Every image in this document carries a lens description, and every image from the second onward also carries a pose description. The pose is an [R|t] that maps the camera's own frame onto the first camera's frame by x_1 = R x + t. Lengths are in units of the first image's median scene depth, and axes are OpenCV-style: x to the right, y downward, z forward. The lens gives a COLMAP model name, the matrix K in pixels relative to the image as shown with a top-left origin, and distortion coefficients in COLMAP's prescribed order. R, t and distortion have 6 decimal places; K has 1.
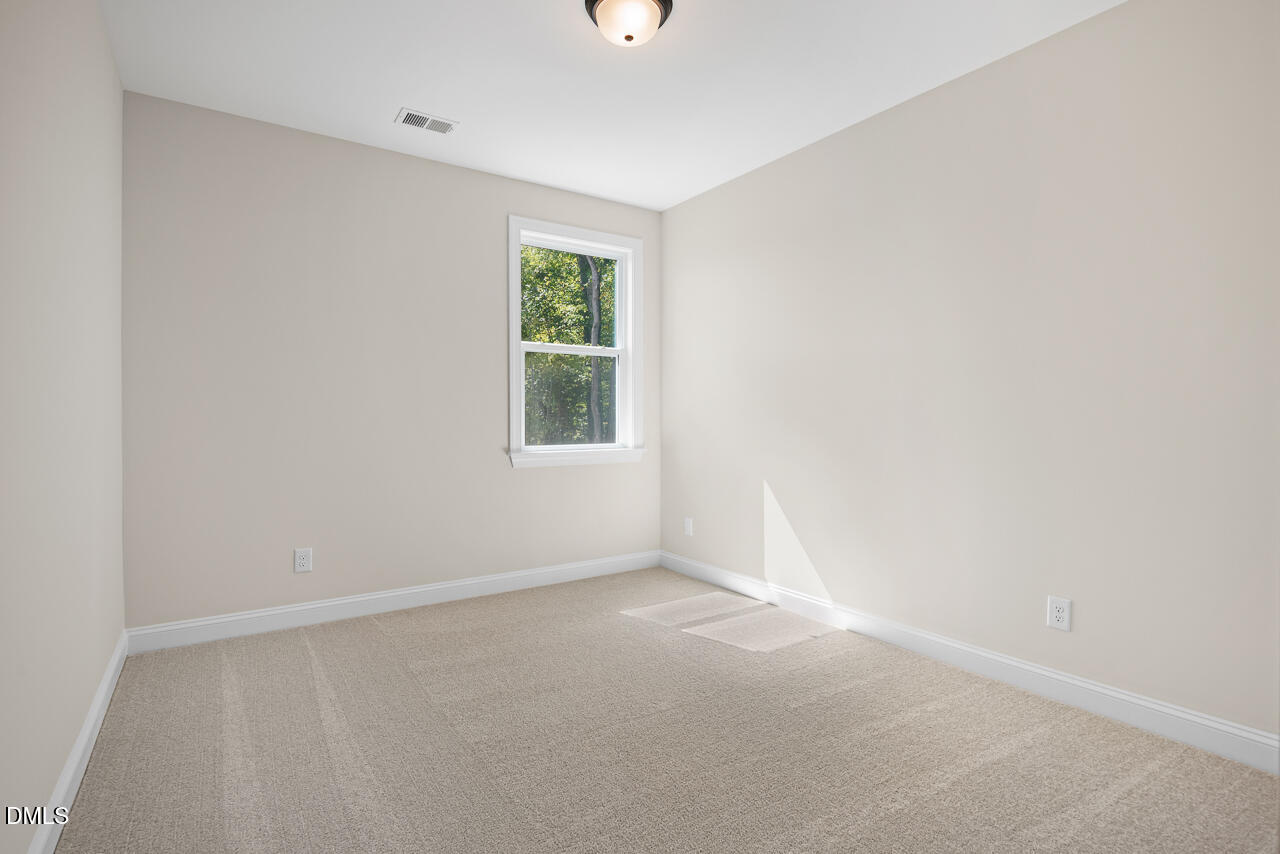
lens RADIAL K [[640.6, 0, 637.2], [0, 640.6, 416.8], [0, 0, 1]] dist [0.002432, 0.000099]
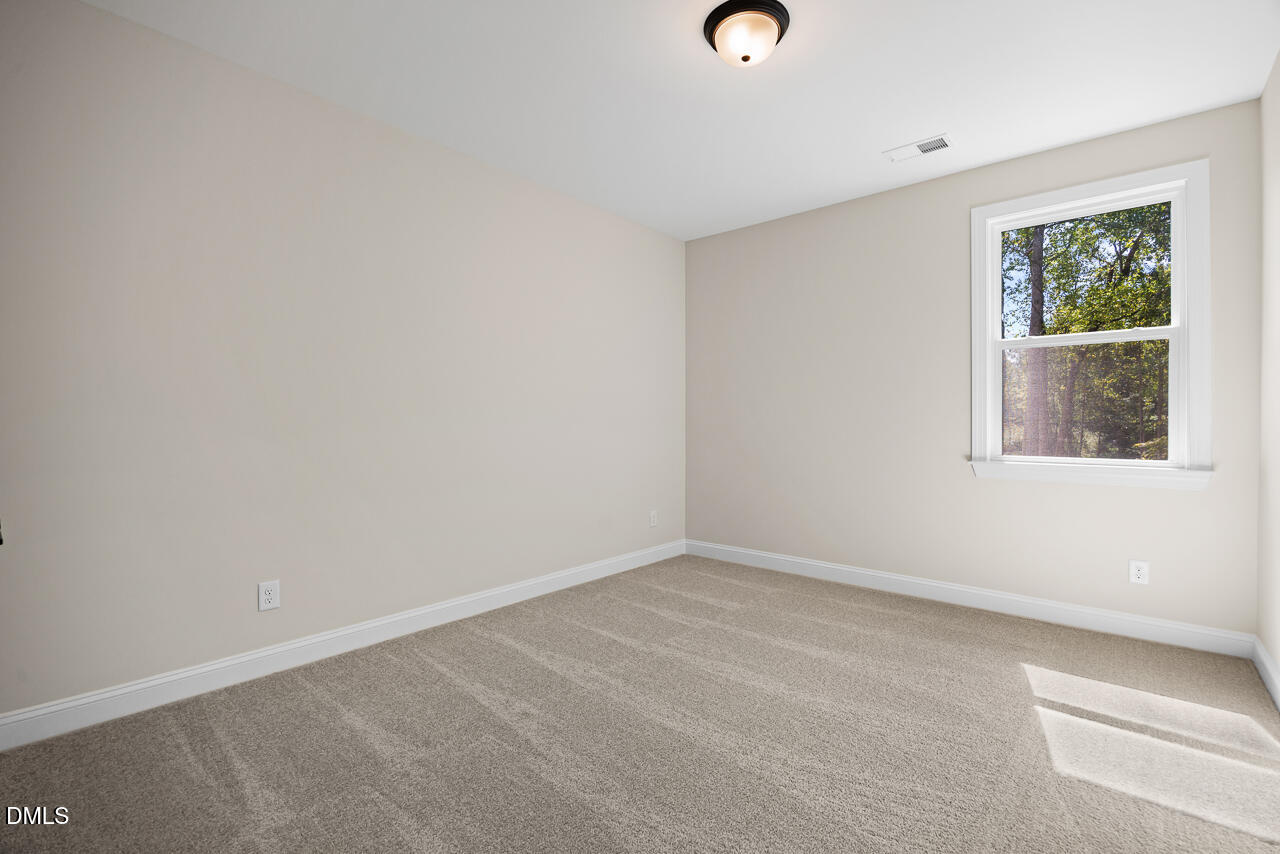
lens RADIAL K [[562.5, 0, 642.2], [0, 562.5, 427.7], [0, 0, 1]] dist [-0.003792, -0.000187]
pose [[0.255678, 0.008289, -0.966726, 0.442933], [-0.004231, 0.999963, 0.007455, 0.003296], [0.966753, 0.002185, 0.255704, 0.292084]]
